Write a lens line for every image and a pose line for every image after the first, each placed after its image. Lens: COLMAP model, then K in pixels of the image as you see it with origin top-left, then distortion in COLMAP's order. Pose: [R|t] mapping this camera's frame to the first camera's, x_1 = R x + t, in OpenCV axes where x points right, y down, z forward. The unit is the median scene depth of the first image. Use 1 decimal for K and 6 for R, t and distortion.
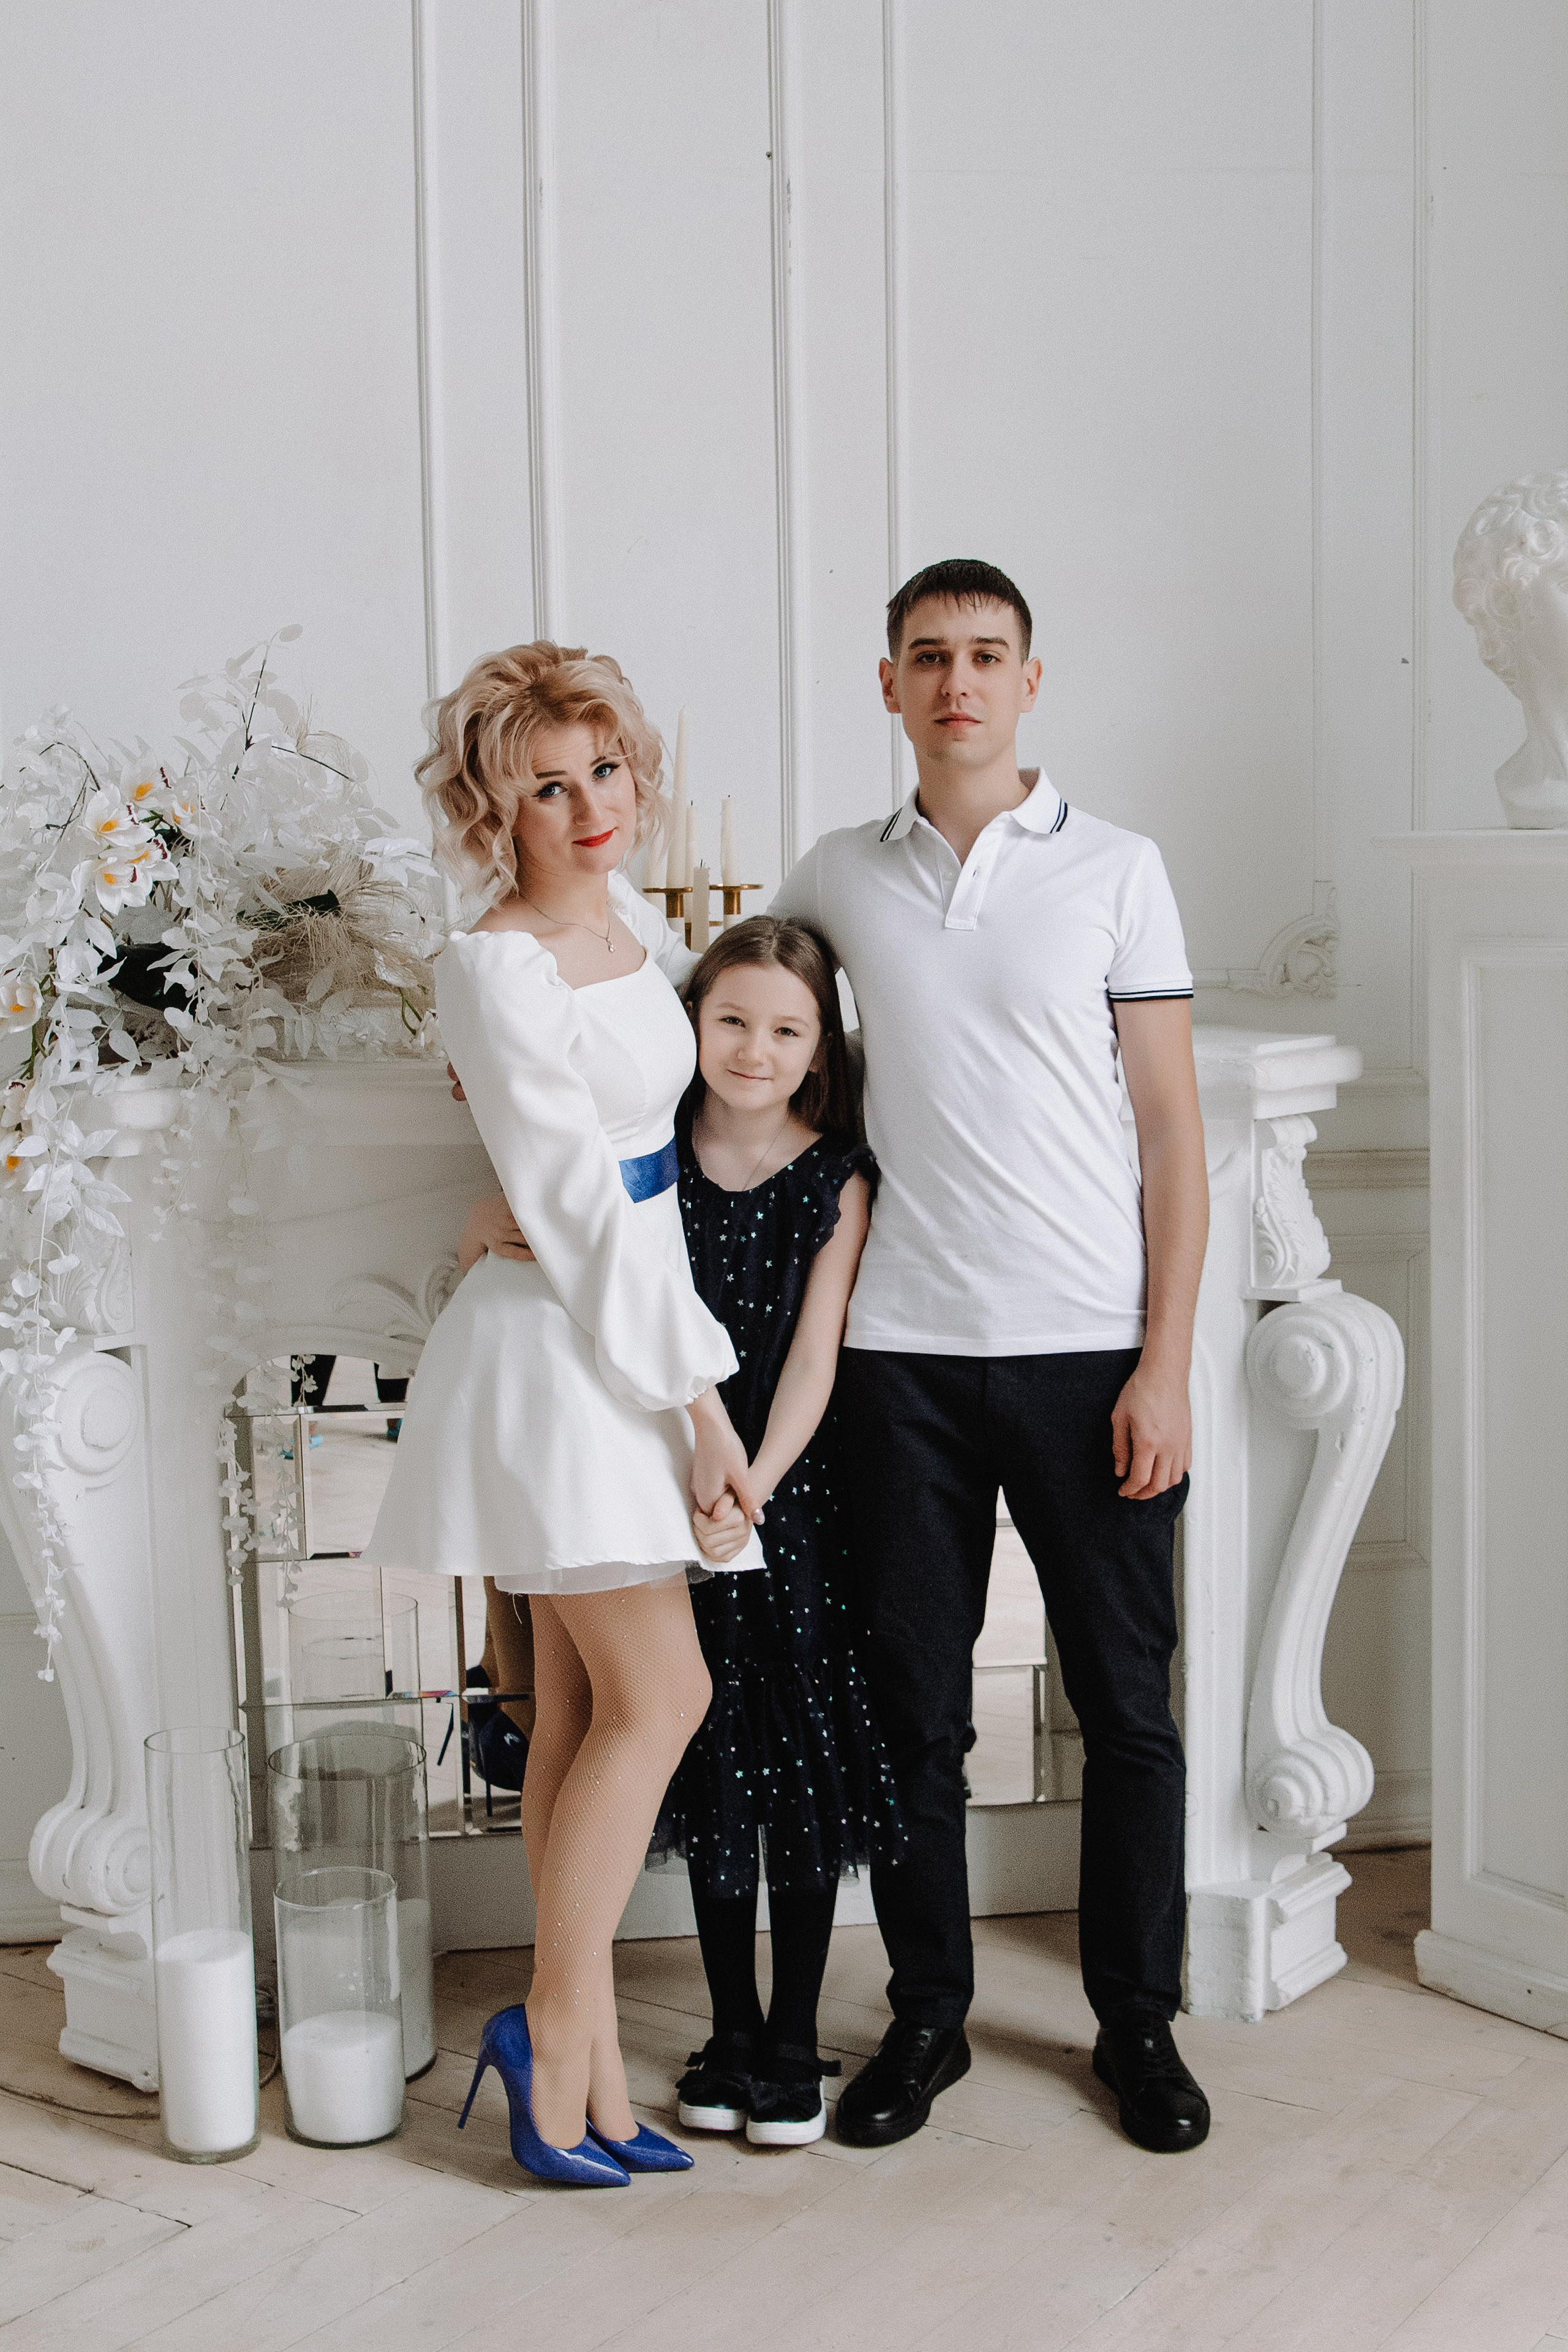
lens RADIAL K [[3100.9, 0, 784.0], [0, 3100.9, 1176.0], [0, 0, 1]] dist [-0.121696, 0.000857]
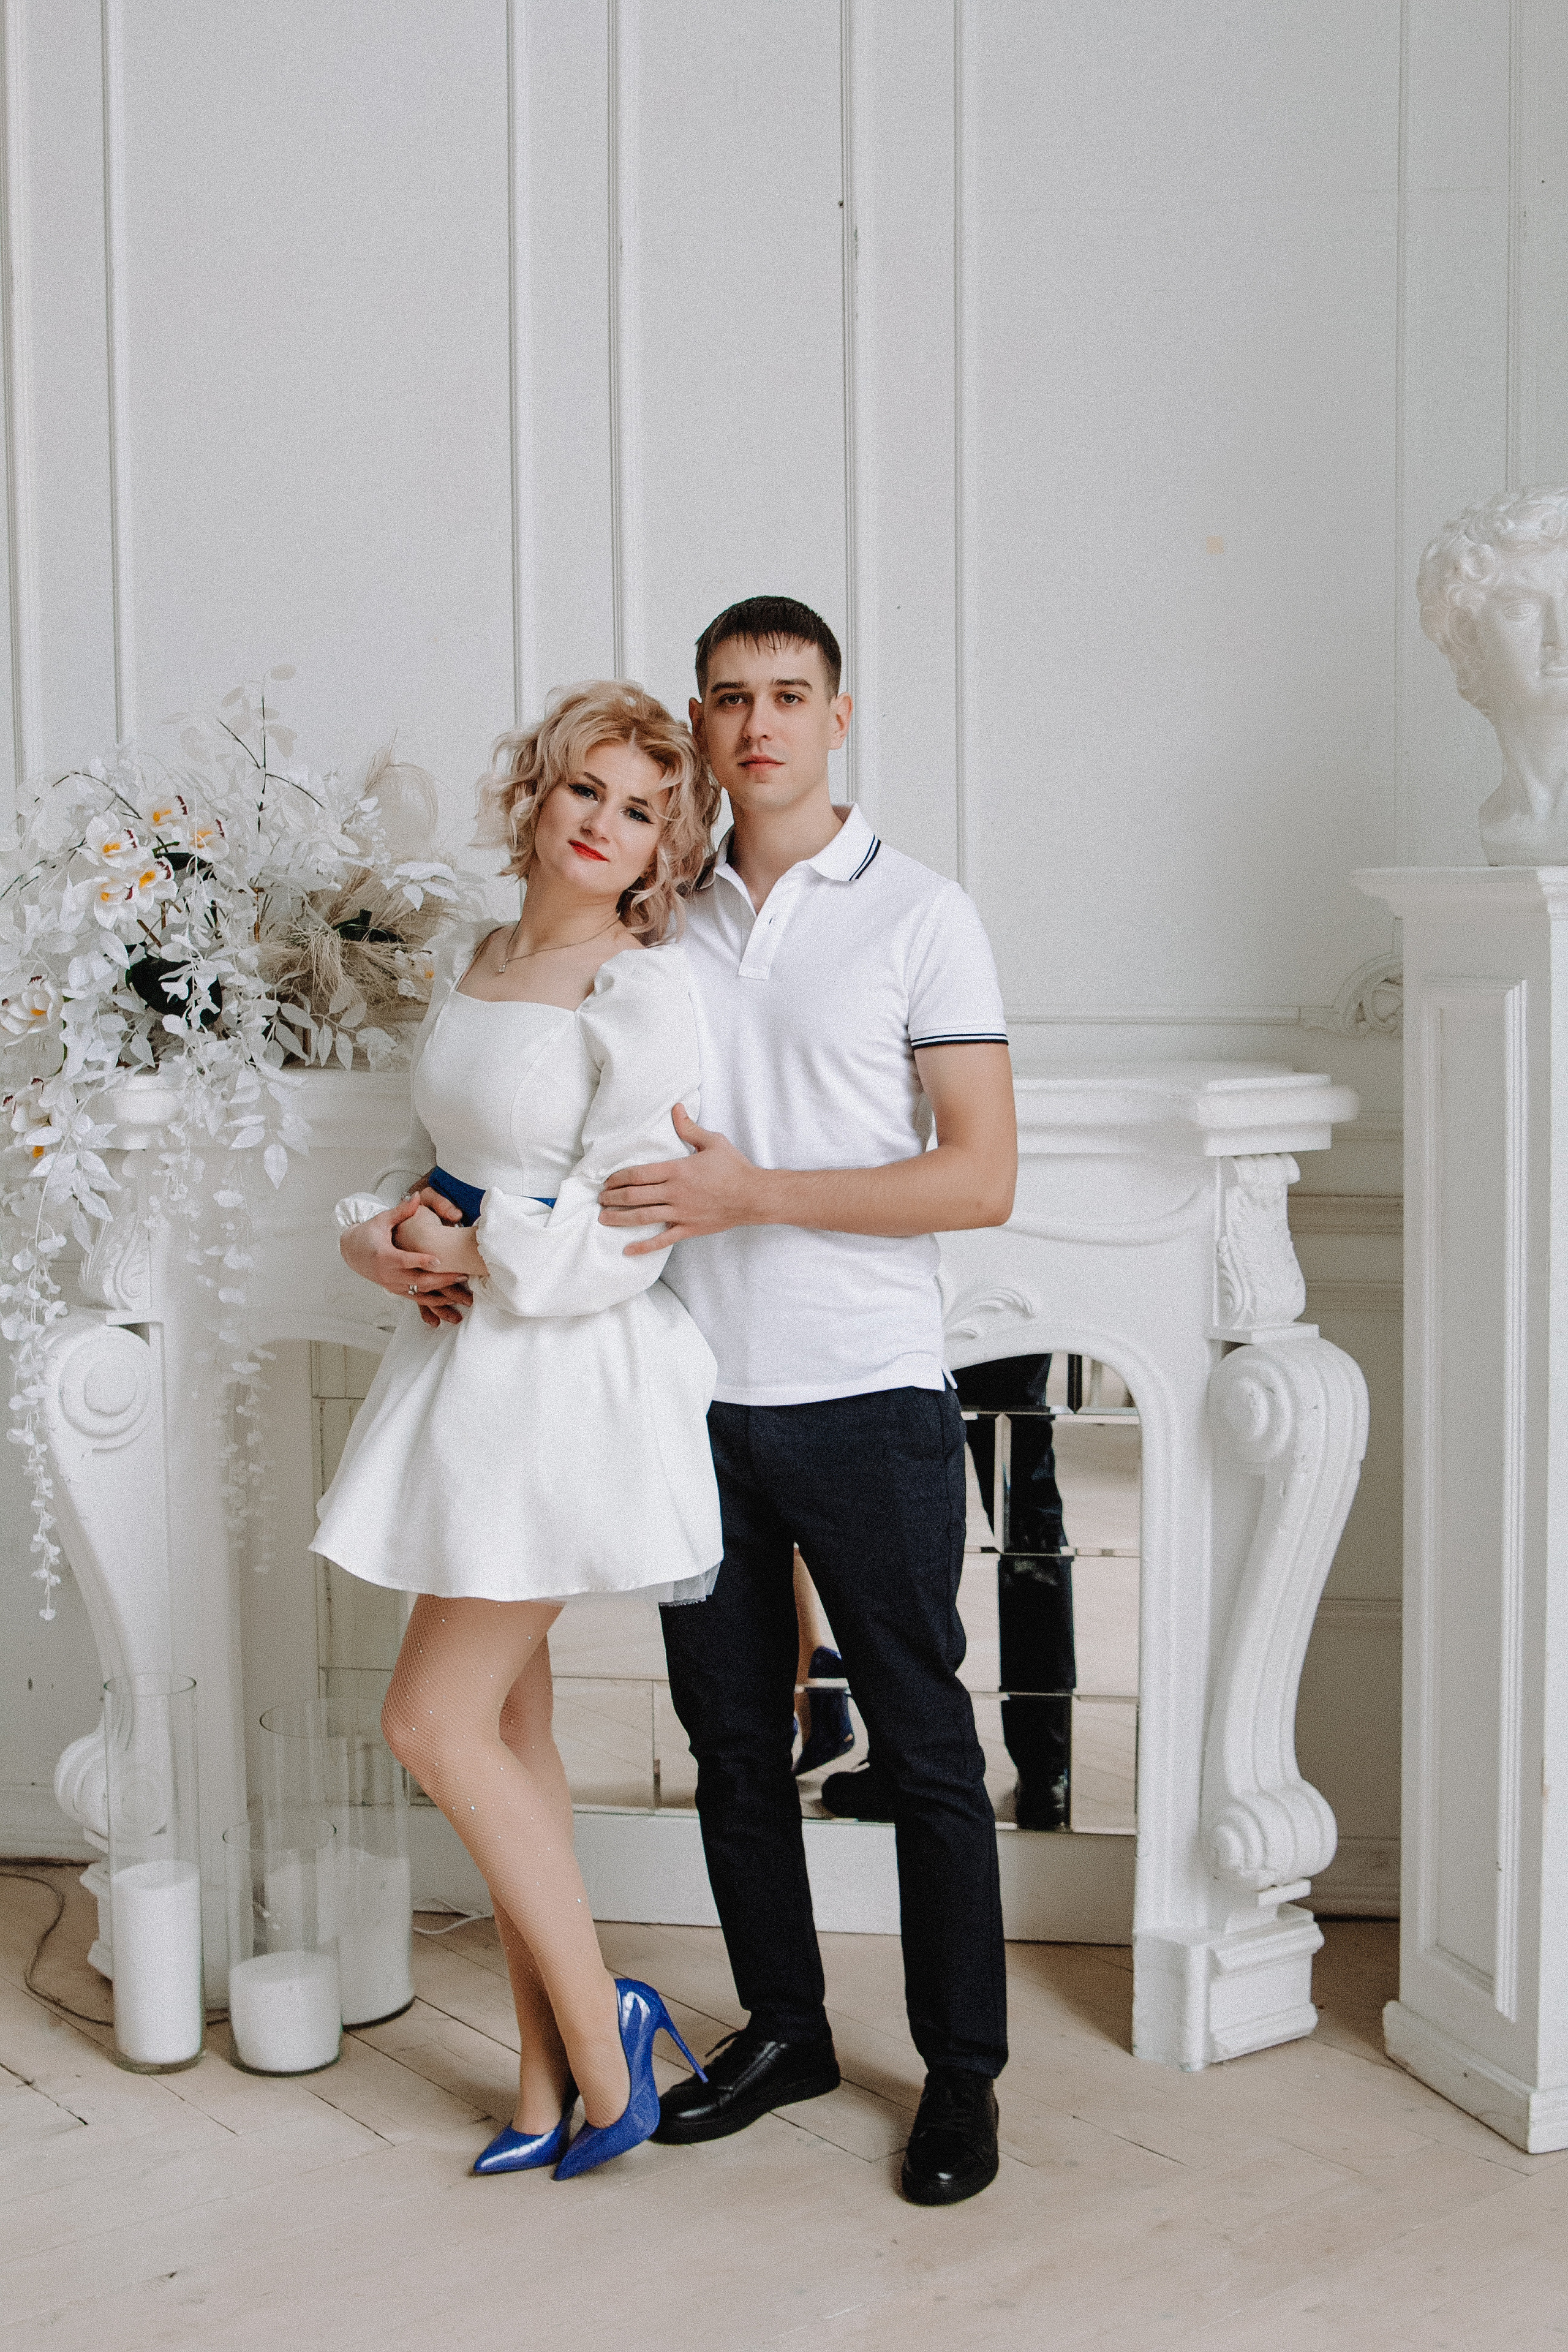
lens RADIAL K [[3059.0, 0, 784.0], [0, 3059.0, 1176.0], [0, 0, 1]] dist [-0.119013, 0.026461]
pose [[0.956604, 0.040506, -0.288562, 0.302838], [-0.043058, 0.999069, -0.002501, -0.003881], [0.288192, 0.014817, 0.957458, 0.027382]]
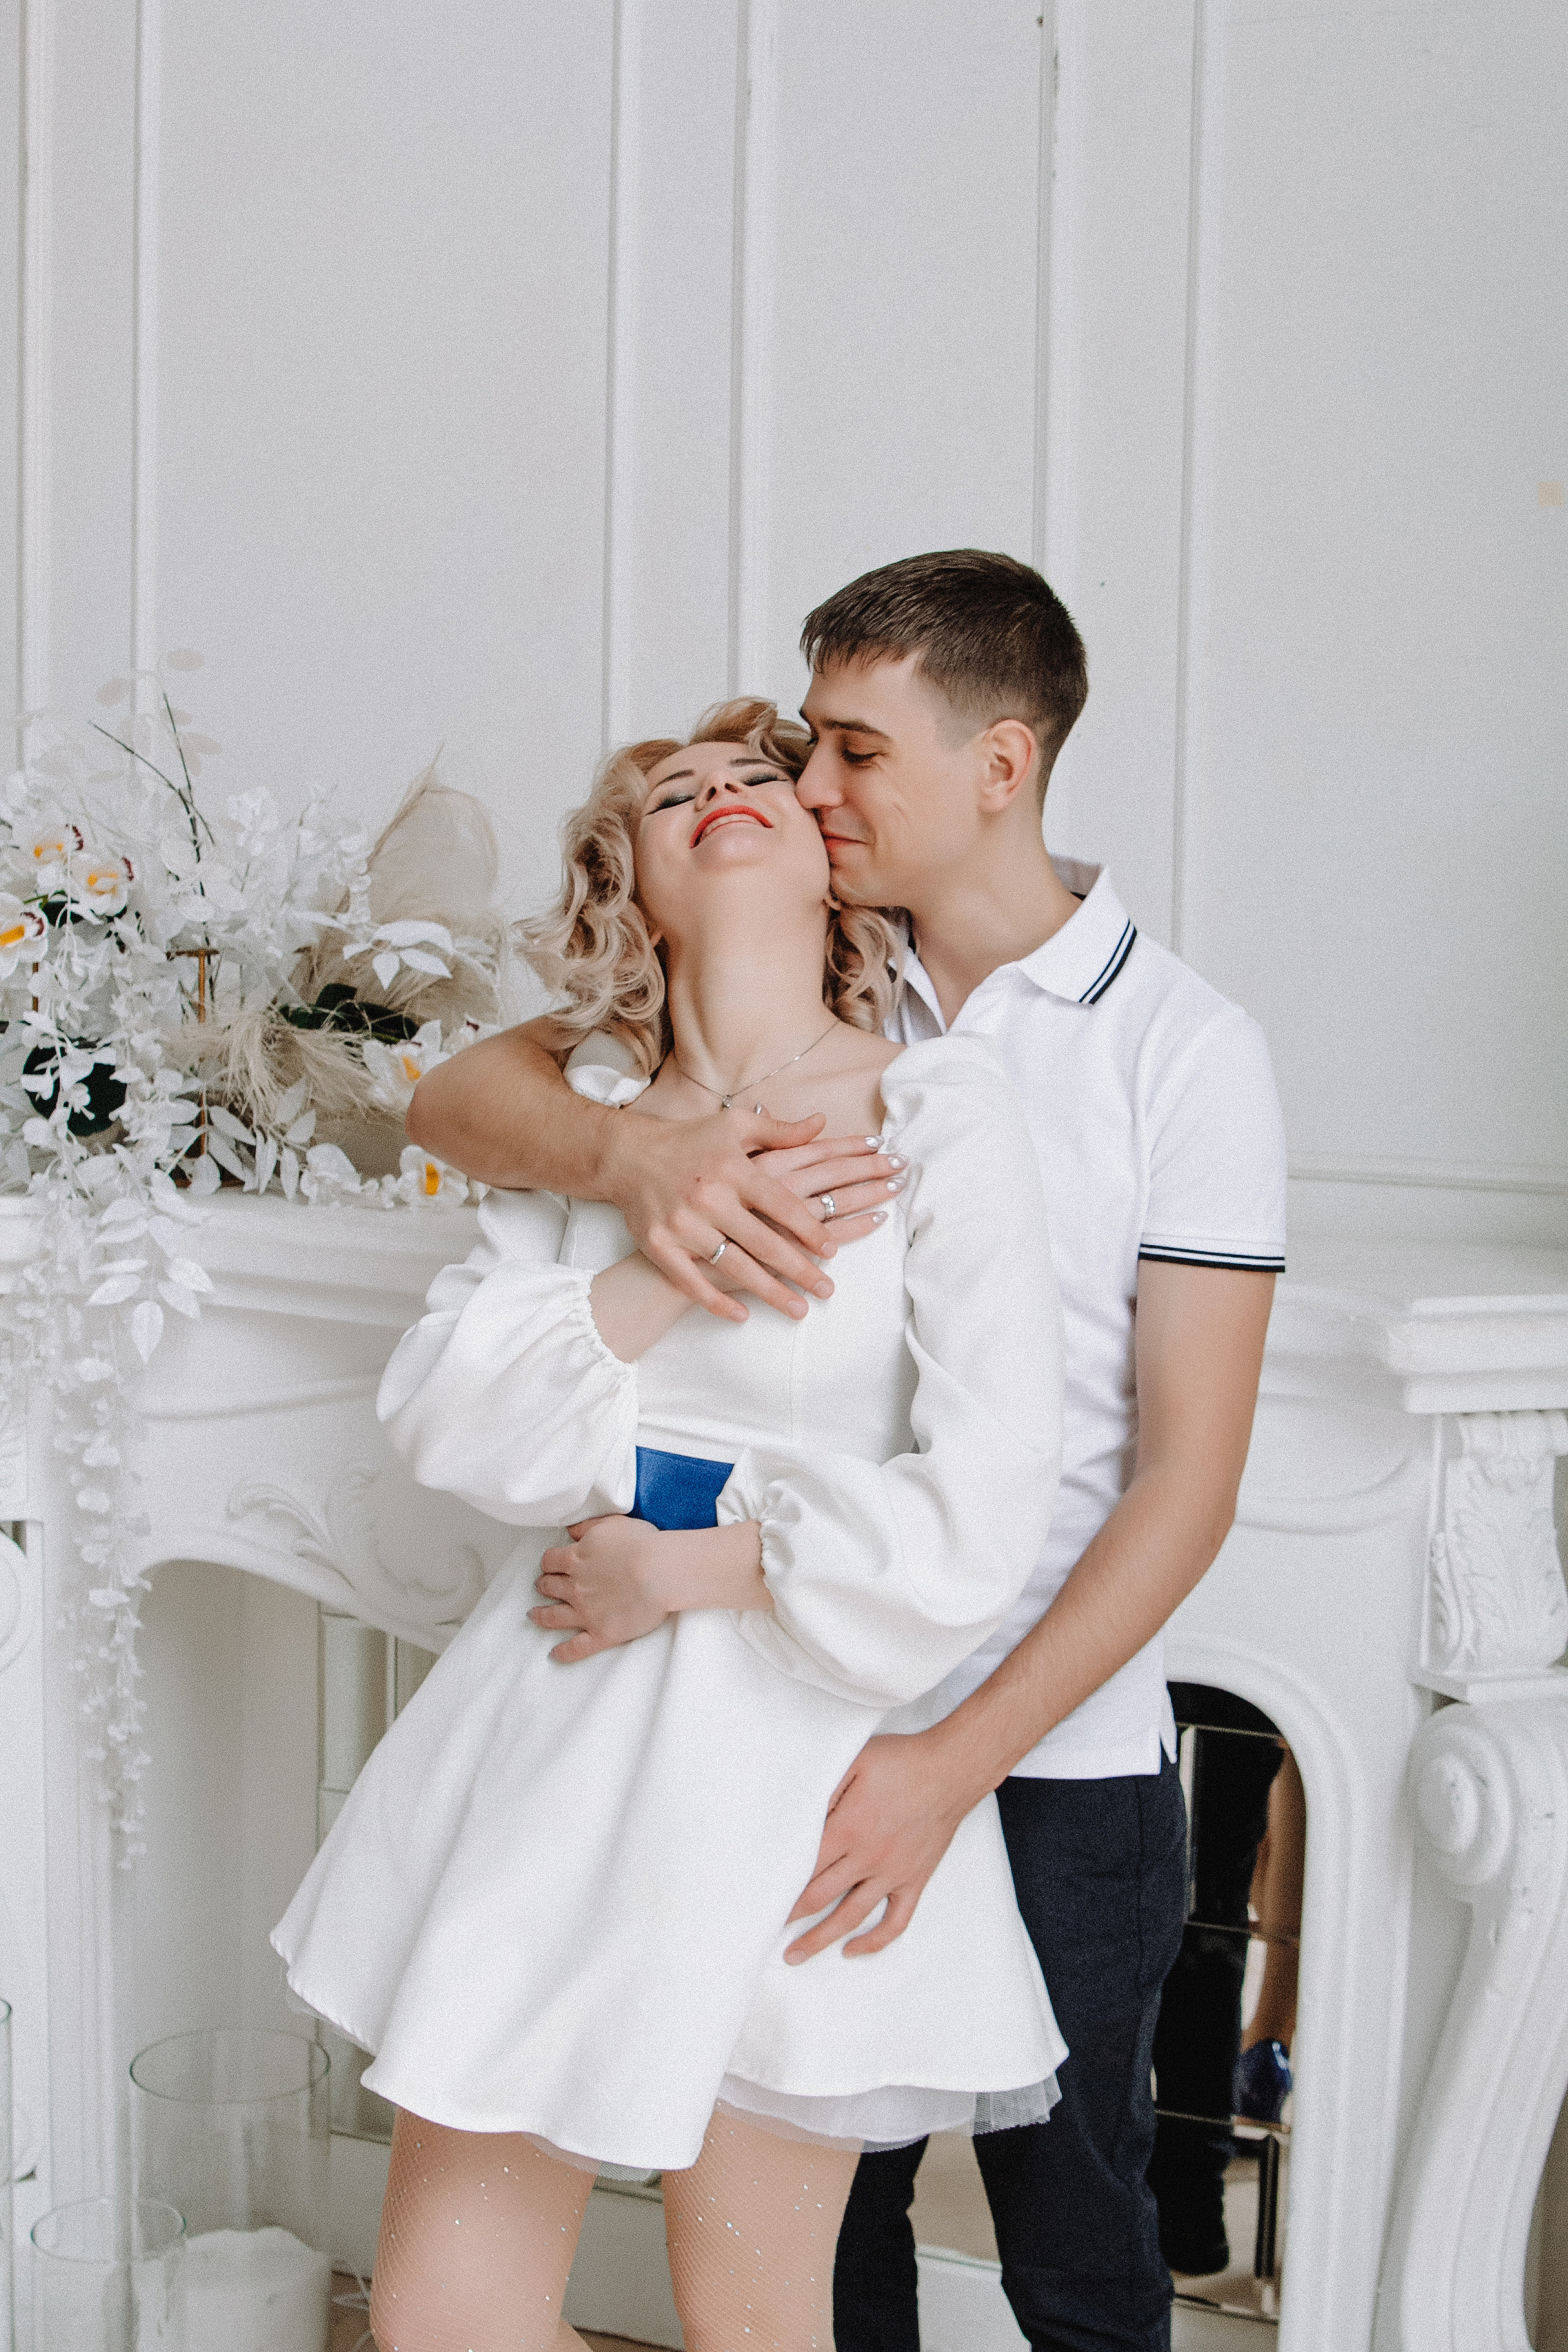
lens RADIAL K [[3059.0, 0, 784.0], [0, 3059.0, 1176.0], [0, 0, 1]] dist [-0.119013, 0.026461]
pose [[0.854592, 0.082670, -0.512677, 0.359434], [-0.095296, 0.995448, 0.001666, -0.055680], [0.510481, 0.047432, 0.858580, 0.384832]]
